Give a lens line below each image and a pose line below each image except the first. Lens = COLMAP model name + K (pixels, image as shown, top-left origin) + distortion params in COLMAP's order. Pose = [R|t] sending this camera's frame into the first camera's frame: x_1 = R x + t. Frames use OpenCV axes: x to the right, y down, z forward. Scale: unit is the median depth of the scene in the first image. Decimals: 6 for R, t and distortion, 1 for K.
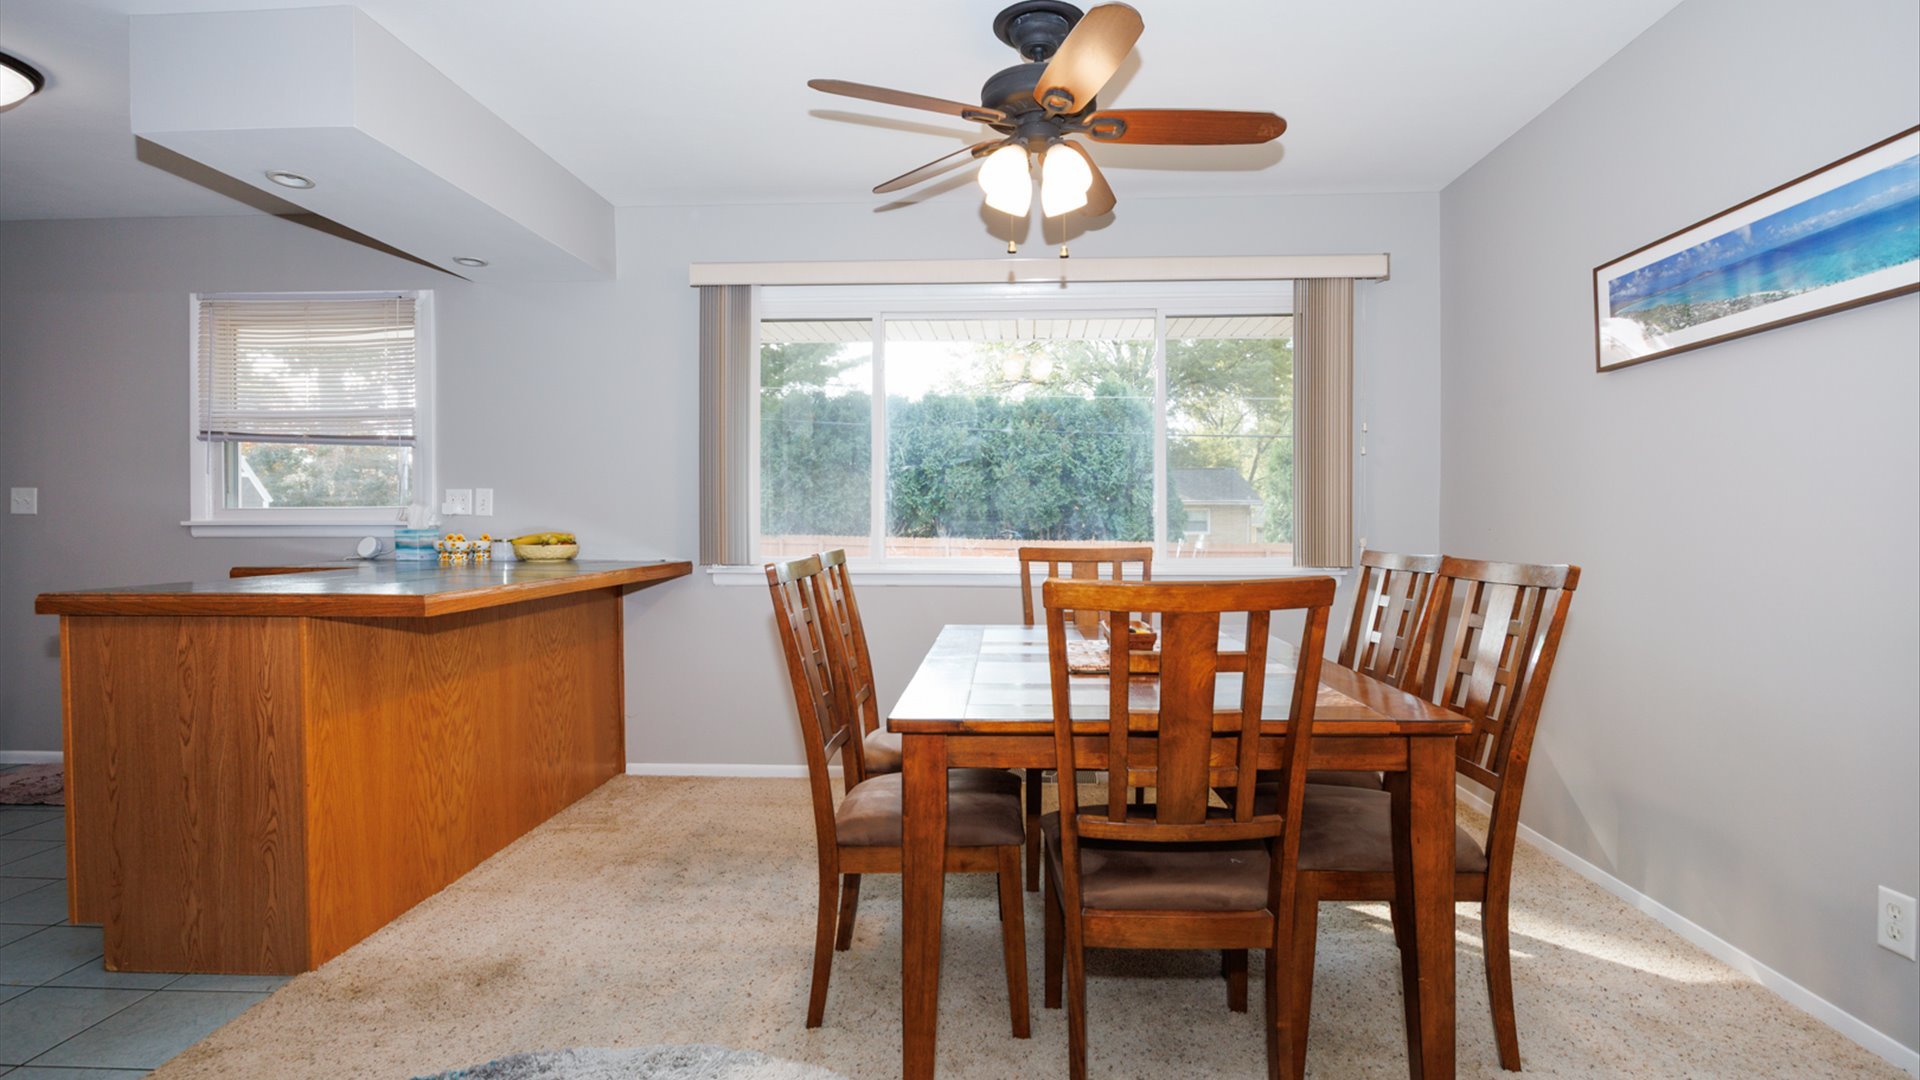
lens RADIAL K [[942.5, 0, 978.7], [0, 942.5, 538.6], [0, 0, 1]] dist [-0.016968, 0.000152]
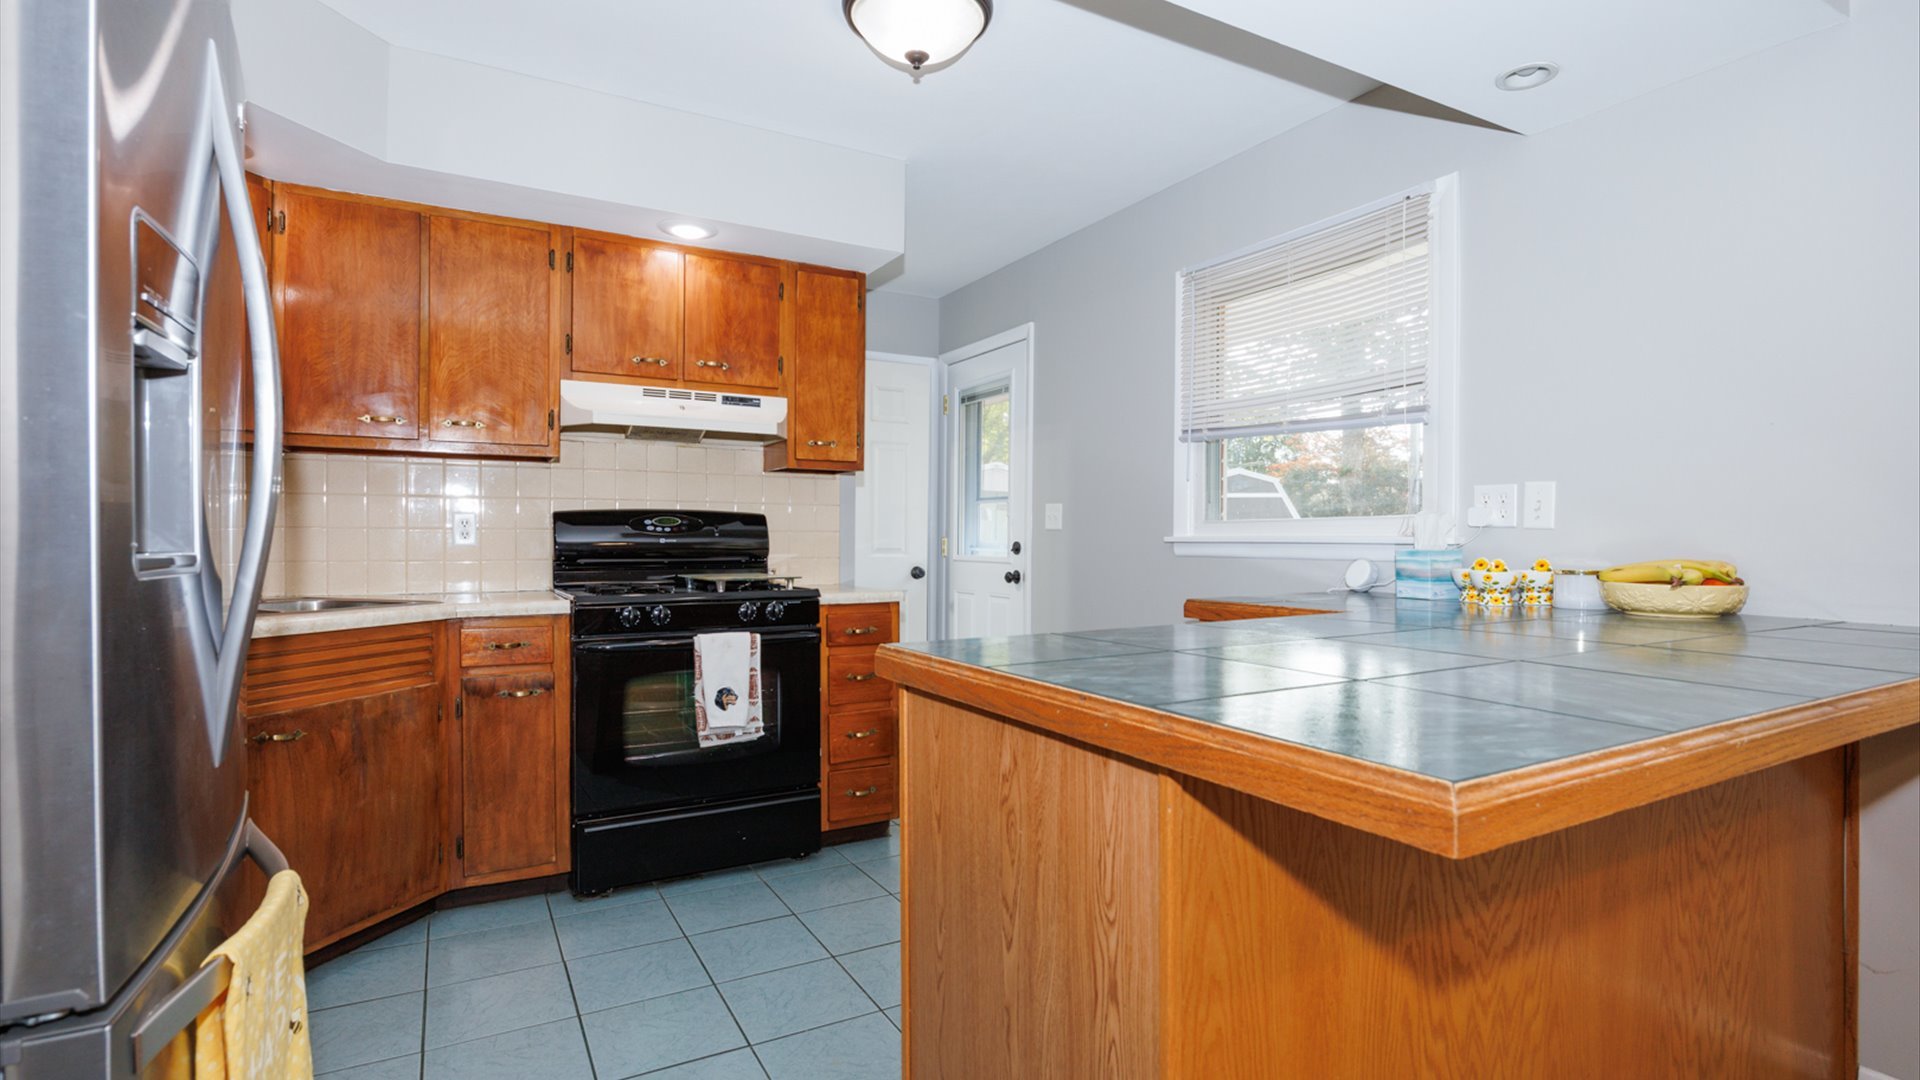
lens RADIAL K [[910.6, 0, 978.9], [0, 910.6, 541.5], [0, 0, 1]] dist [-0.004841, 0.000068]
pose [[0.541819, 0.004644, -0.840483, -0.356584], [-0.016280, 0.999855, -0.004970, -0.010940], [0.840338, 0.016376, 0.541816, 0.593136]]
